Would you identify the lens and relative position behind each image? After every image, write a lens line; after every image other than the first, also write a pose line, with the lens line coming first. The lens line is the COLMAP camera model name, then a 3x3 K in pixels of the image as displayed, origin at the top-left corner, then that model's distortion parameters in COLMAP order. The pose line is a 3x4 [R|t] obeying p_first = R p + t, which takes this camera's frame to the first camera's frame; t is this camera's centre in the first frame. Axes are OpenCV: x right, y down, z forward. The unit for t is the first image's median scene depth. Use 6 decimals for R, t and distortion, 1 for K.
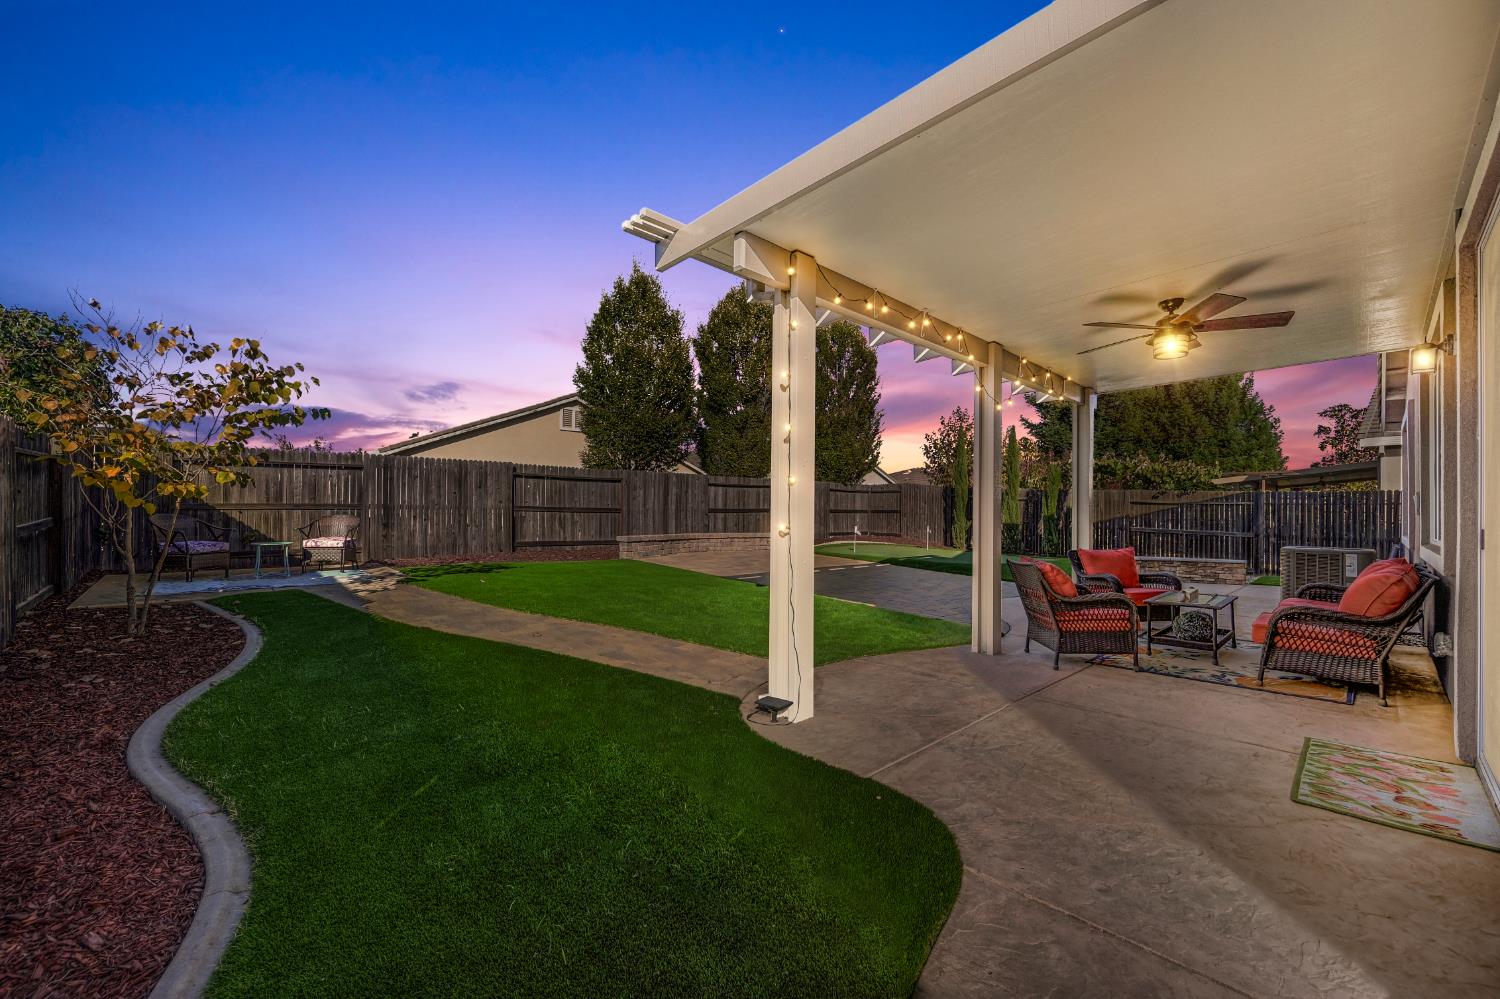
lens RADIAL K [[584.5, 0, 755.0], [0, 584.5, 508.5], [0, 0, 1]] dist [-0.002062, -0.000046]
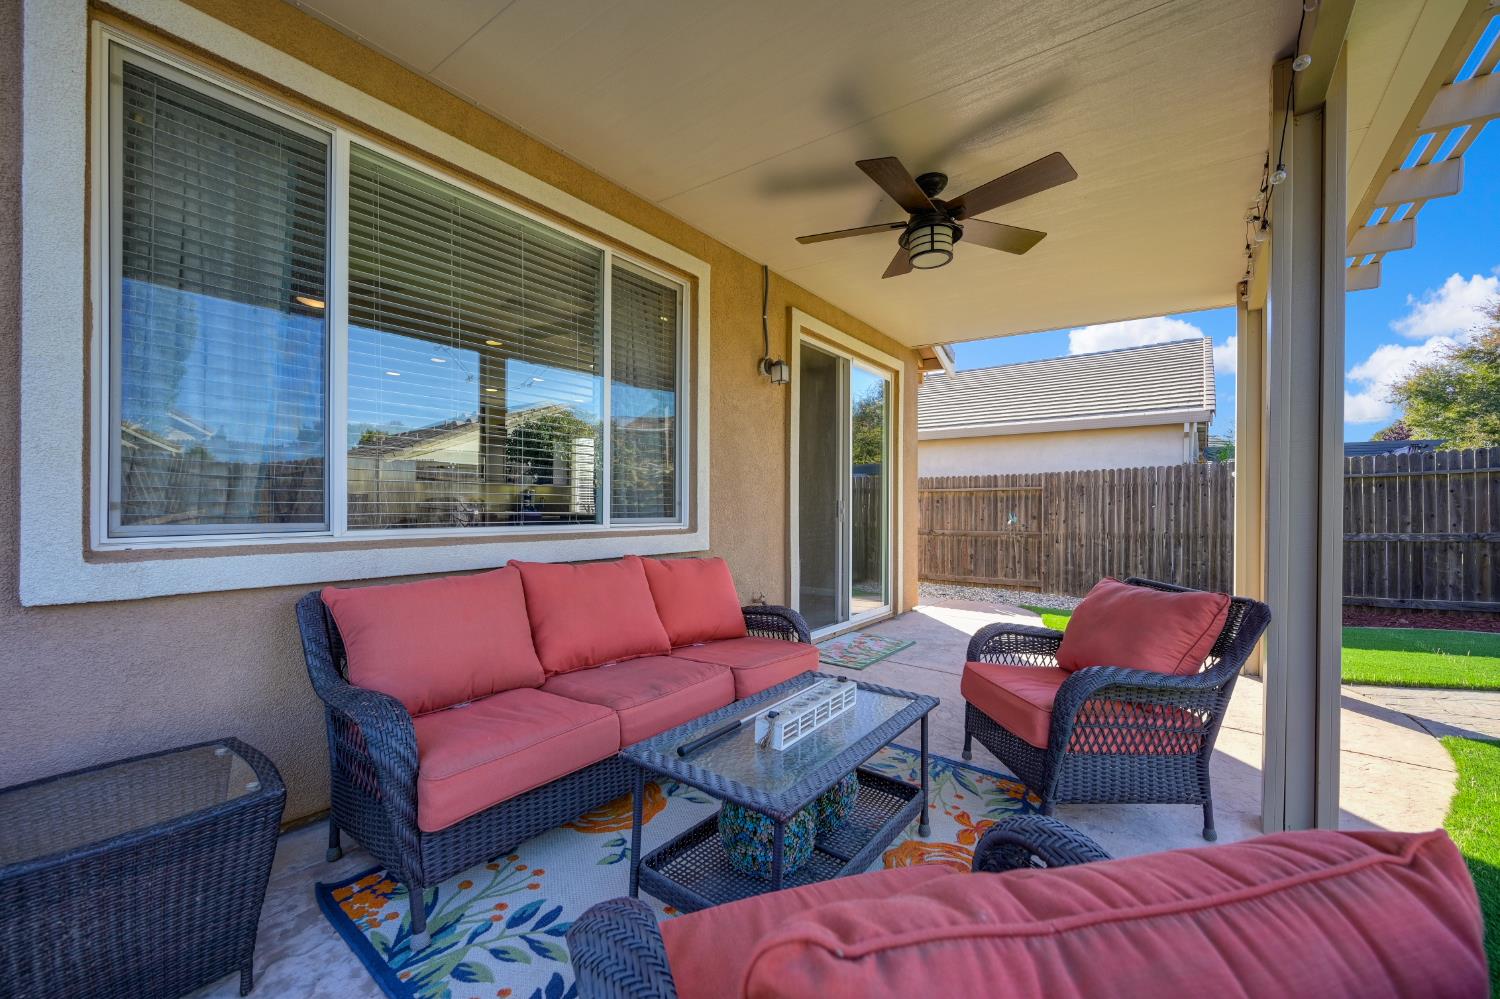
lens RADIAL K [[590.4, 0, 757.1], [0, 590.4, 509.8], [0, 0, 1]] dist [-0.002686, -0.000186]
pose [[-0.985605, -0.016084, -0.168299, 0.426771], [-0.015489, 0.999868, -0.004844, 0.016202], [0.168355, -0.002168, -0.985724, 0.685500]]
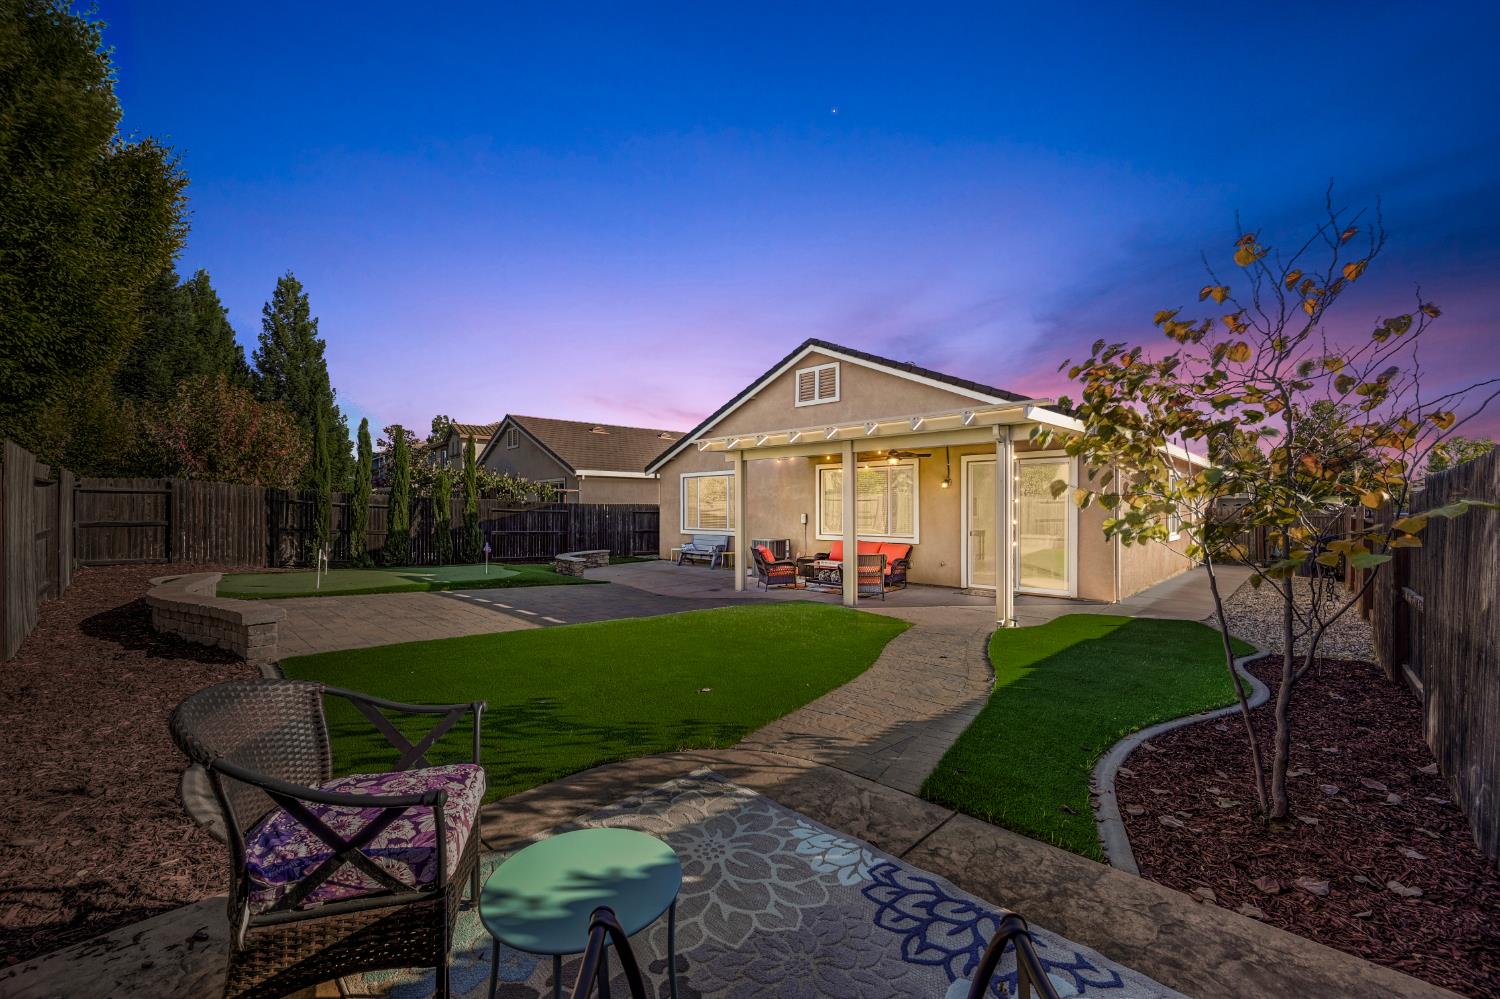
lens RADIAL K [[590.4, 0, 757.1], [0, 590.4, 509.8], [0, 0, 1]] dist [-0.002686, -0.000186]
pose [[-0.058792, -0.012814, 0.998188, -0.751806], [-0.007981, 0.999892, 0.012366, -0.040680], [-0.998238, -0.007240, -0.058888, 0.723675]]
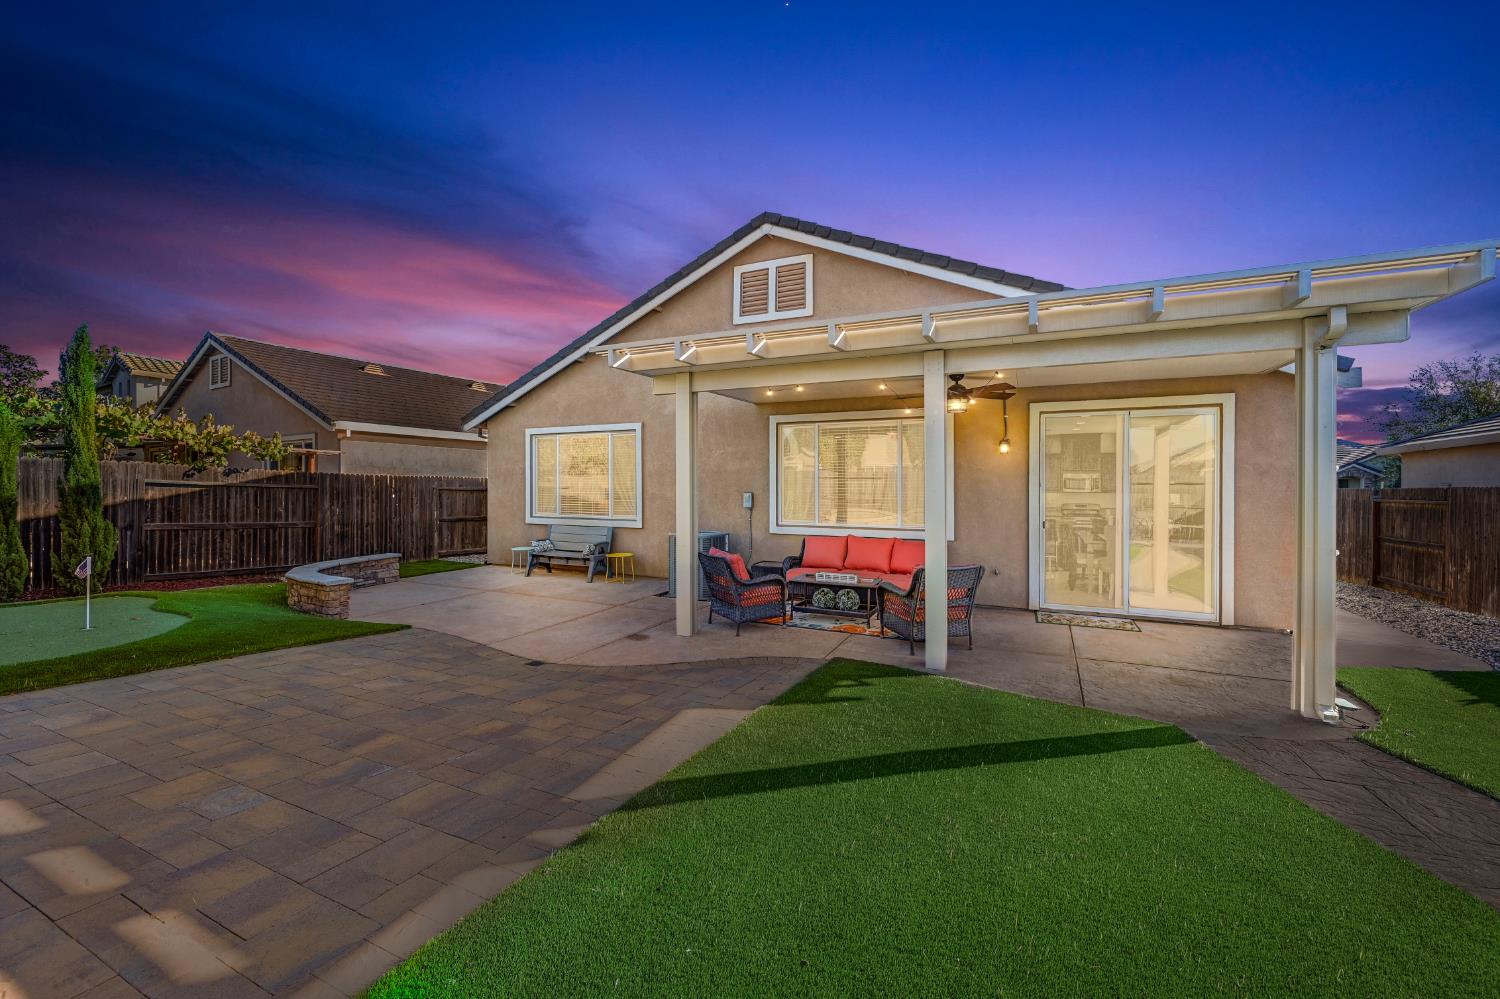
lens RADIAL K [[606.4, 0, 756.8], [0, 606.4, 499.6], [0, 0, 1]] dist [0.002039, 0.000160]
pose [[-0.353159, -0.027499, 0.935159, -0.235471], [-0.018035, 0.999582, 0.022582, -0.025860], [-0.935389, -0.008890, -0.353508, 0.838470]]
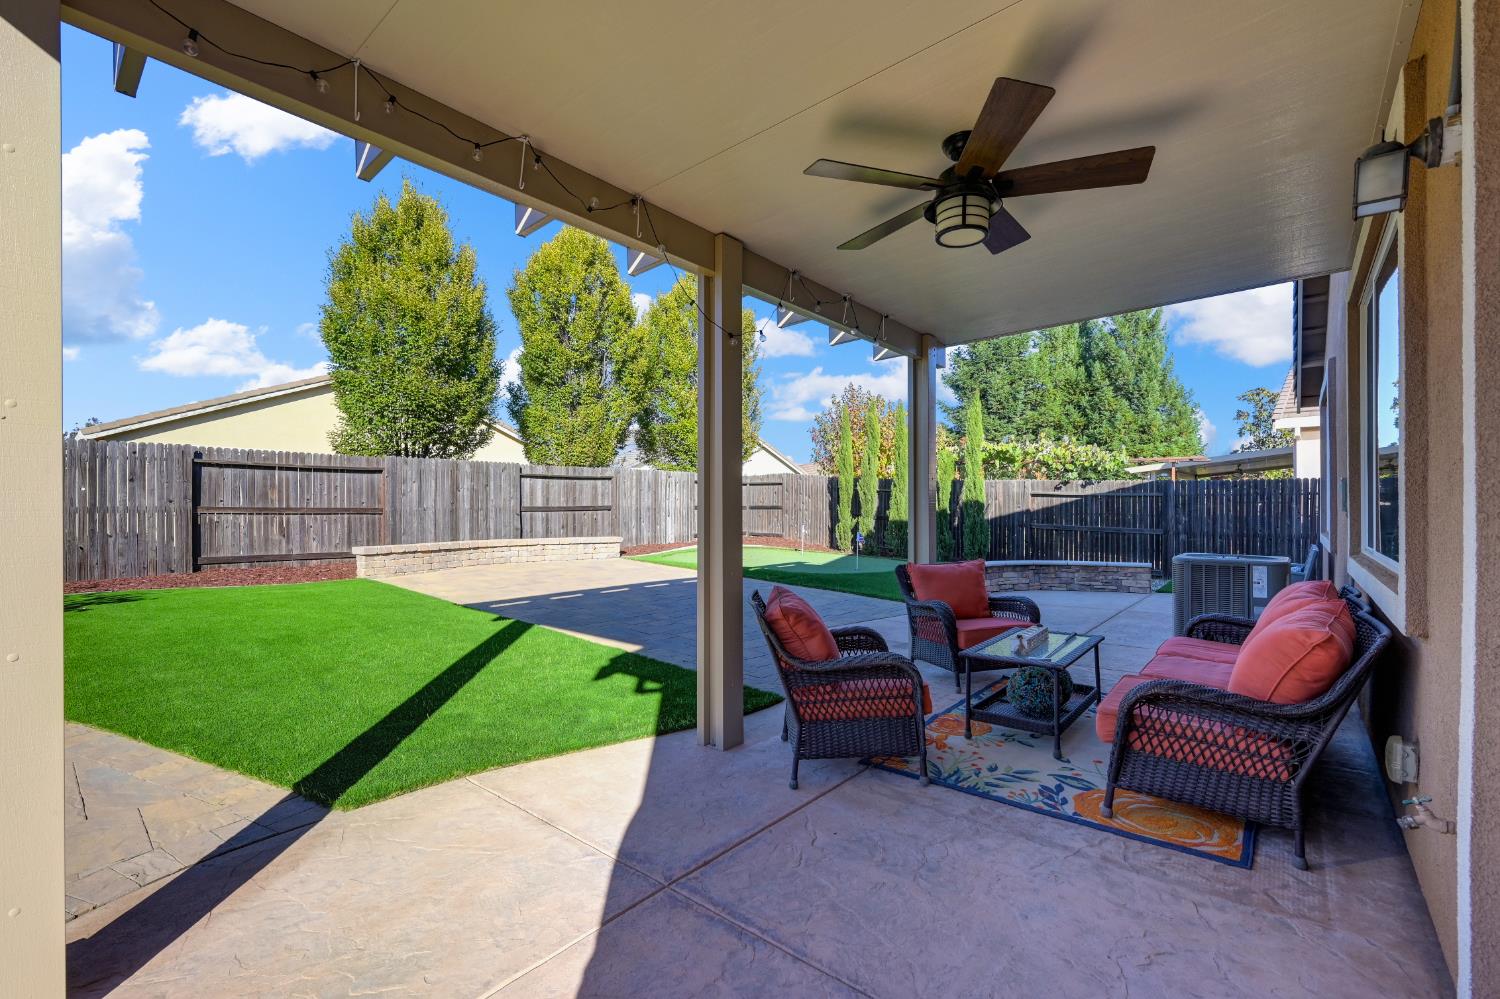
lens RADIAL K [[641.2, 0, 755.0], [0, 641.2, 507.1], [0, 0, 1]] dist [0.000883, -0.000139]
pose [[0.992870, -0.010540, 0.118734, 0.181968], [0.009833, 0.999930, 0.006535, -0.002957], [-0.118795, -0.005321, 0.992905, 0.169038]]
